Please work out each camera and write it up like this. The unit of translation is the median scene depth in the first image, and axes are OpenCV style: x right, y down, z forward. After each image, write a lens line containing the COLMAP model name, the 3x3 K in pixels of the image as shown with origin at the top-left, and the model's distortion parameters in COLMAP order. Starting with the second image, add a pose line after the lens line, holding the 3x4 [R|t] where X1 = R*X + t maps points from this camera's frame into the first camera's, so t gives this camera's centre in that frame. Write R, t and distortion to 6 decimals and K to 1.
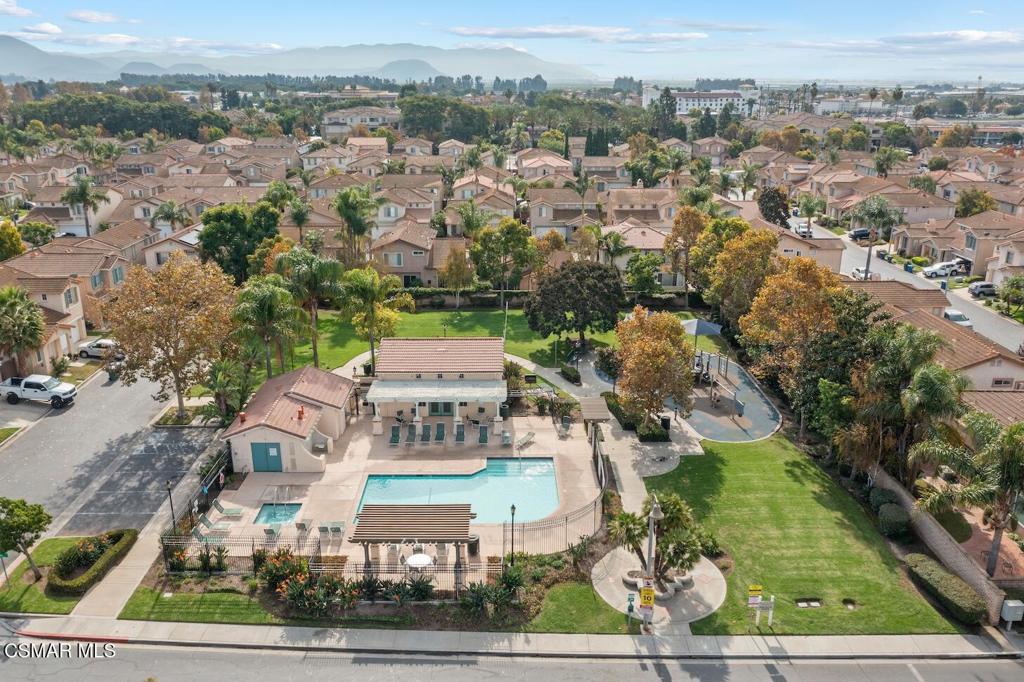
lens RADIAL K [[825.0, 0, 513.4], [0, 825.0, 341.2], [0, 0, 1]] dist [-0.013868, 0.003084]
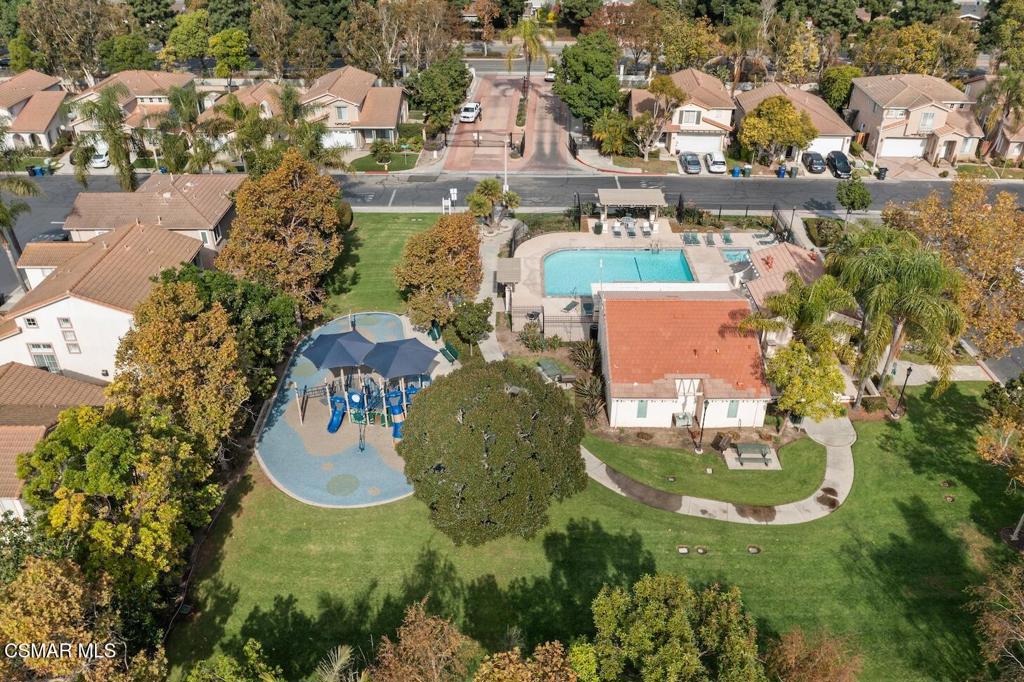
lens RADIAL K [[825.0, 0, 512.7], [0, 825.0, 340.8], [0, 0, 1]] dist [-0.013868, 0.003084]
pose [[-0.999731, -0.003531, 0.022938, 0.067774], [0.014815, 0.663695, 0.747856, -0.689600], [-0.017865, 0.747995, -0.663464, 1.839105]]
